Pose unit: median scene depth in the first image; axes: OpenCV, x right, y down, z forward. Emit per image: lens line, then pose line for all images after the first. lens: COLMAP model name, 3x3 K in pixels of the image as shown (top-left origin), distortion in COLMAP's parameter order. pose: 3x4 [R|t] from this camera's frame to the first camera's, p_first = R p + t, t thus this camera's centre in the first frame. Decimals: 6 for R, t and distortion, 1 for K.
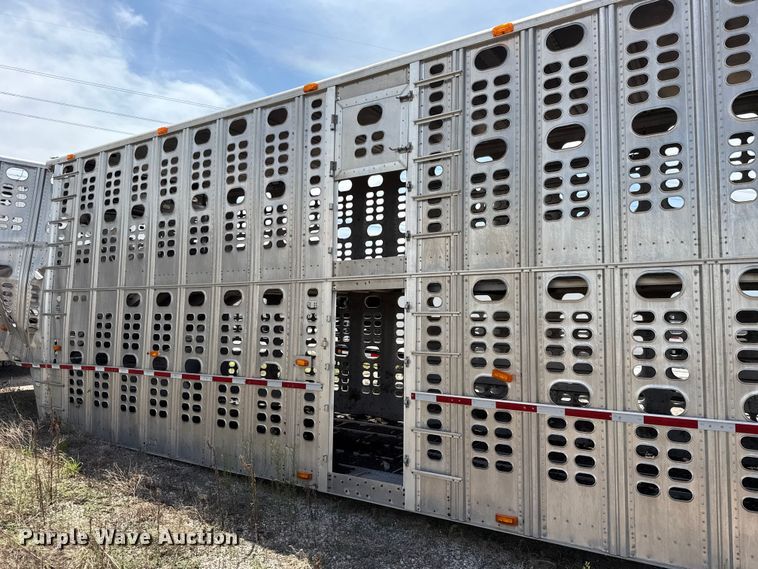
lens RADIAL K [[501.1, 0, 381.1], [0, 501.1, 286.6], [0, 0, 1]] dist [0.032679, -0.020297]
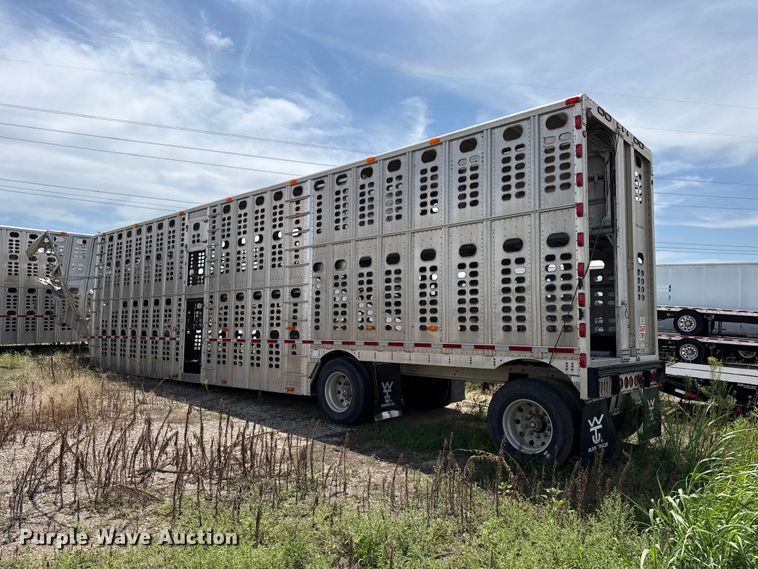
lens RADIAL K [[543.7, 0, 378.3], [0, 543.7, 290.2], [0, 0, 1]] dist [0.058293, -0.087796]
pose [[0.982402, -0.009947, -0.186515, 1.239056], [0.006923, 0.999834, -0.016860, 0.017696], [0.186652, 0.015272, 0.982307, -1.338072]]
